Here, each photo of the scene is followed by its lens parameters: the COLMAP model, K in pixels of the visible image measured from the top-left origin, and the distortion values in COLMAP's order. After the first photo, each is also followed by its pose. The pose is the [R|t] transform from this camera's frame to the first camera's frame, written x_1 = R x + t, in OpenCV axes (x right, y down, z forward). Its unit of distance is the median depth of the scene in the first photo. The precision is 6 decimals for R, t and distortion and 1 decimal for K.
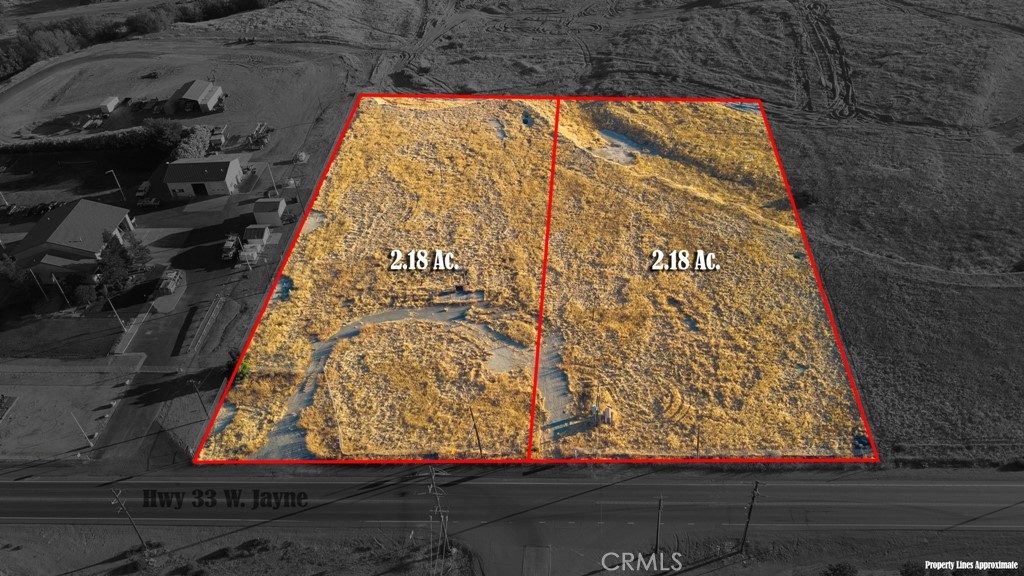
lens RADIAL K [[826.3, 0, 506.7], [0, 826.3, 291.6], [0, 0, 1]] dist [0.043380, -0.050862]
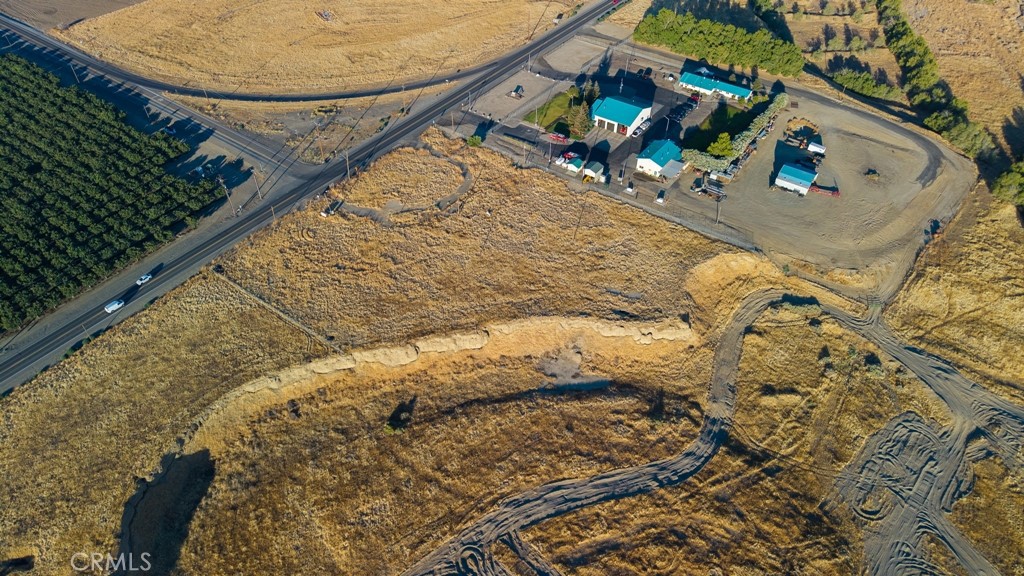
lens RADIAL K [[681.6, 0, 510.0], [0, 681.6, 287.7], [0, 0, 1]] dist [0.043762, -0.050233]
pose [[-0.517937, 0.633299, -0.575042, 0.803329], [-0.521401, 0.299202, 0.799136, -1.146251], [0.678146, 0.713730, 0.175235, 0.938240]]
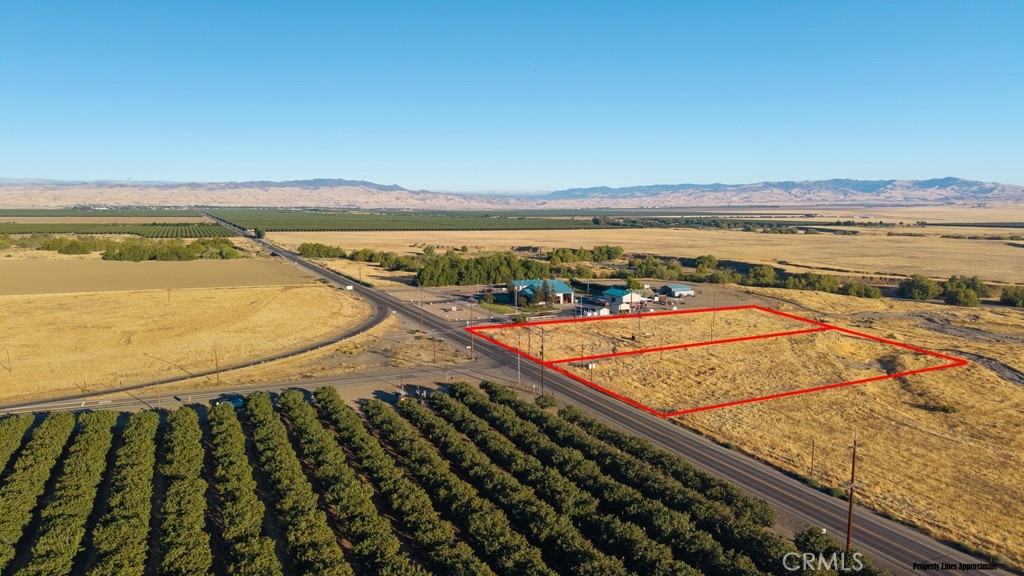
lens RADIAL K [[681.6, 0, 507.2], [0, 681.6, 288.1], [0, 0, 1]] dist [0.043762, -0.050233]
pose [[0.486192, 0.188483, -0.853283, 0.950966], [-0.588676, 0.792294, -0.160411, 0.280397], [0.645816, 0.580297, 0.496162, 0.110816]]
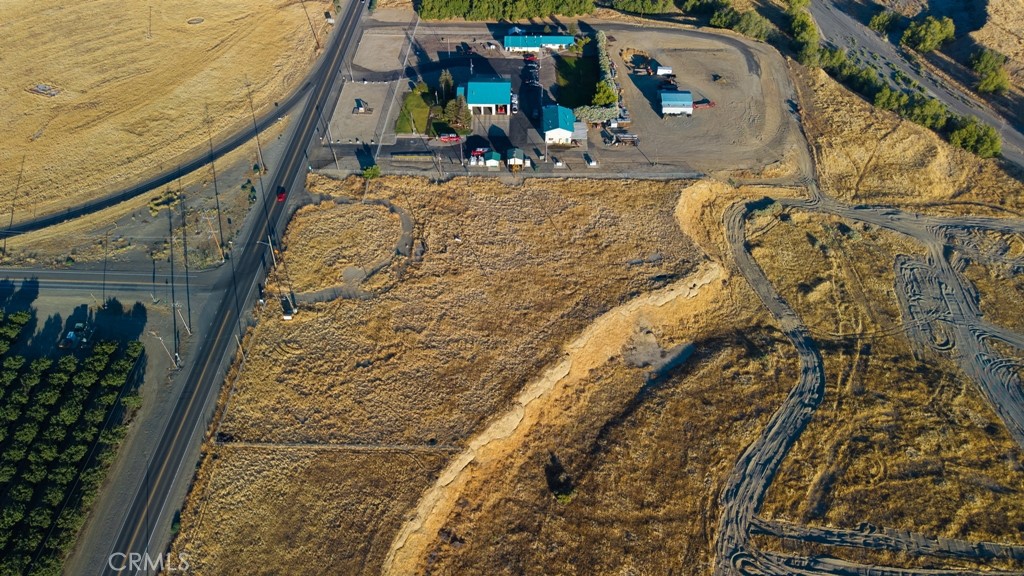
lens RADIAL K [[681.6, 0, 508.5], [0, 681.6, 301.7], [0, 0, 1]] dist [0.043762, -0.050233]
pose [[0.052119, 0.767291, -0.639178, 0.820344], [-0.638989, 0.517495, 0.569115, -0.761854], [0.767448, 0.378766, 0.517262, 0.505368]]
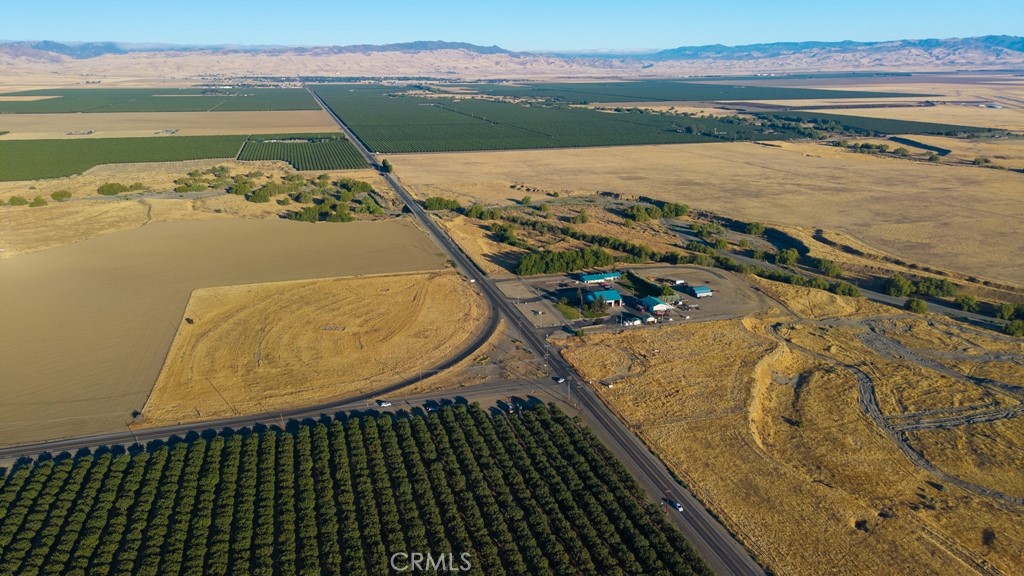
lens RADIAL K [[681.6, 0, 507.2], [0, 681.6, 284.3], [0, 0, 1]] dist [0.043762, -0.050233]
pose [[0.356664, 0.362283, -0.861128, 1.642229], [-0.616486, 0.783840, 0.074430, -0.076762], [0.701951, 0.504327, 0.502910, -0.582789]]
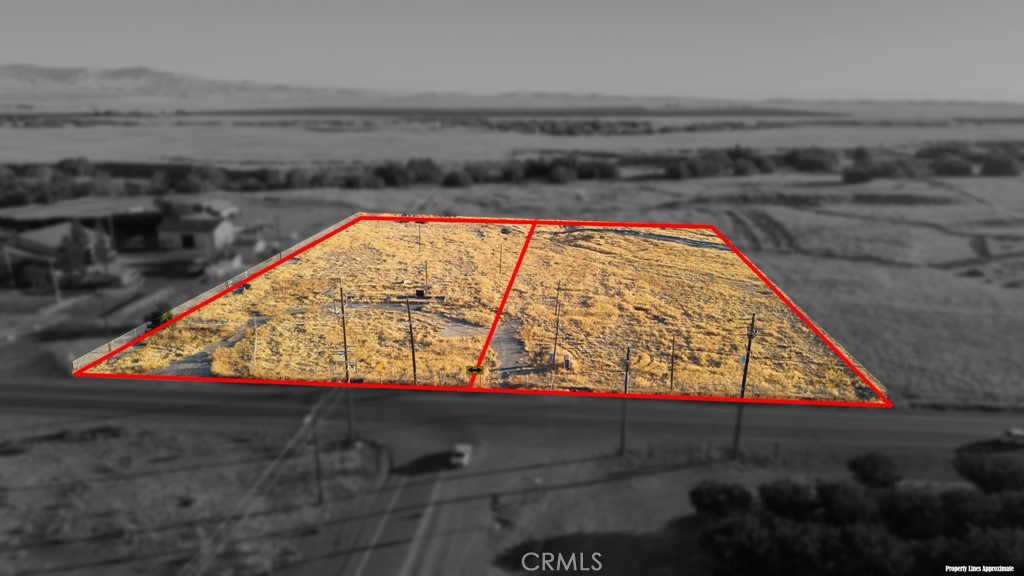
lens RADIAL K [[681.6, 0, 508.4], [0, 681.6, 310.9], [0, 0, 1]] dist [0.043762, -0.050233]
pose [[0.996281, 0.085954, 0.006079, 0.042911], [-0.077273, 0.922418, -0.378382, 0.307968], [-0.038131, 0.376505, 0.925629, 0.262731]]
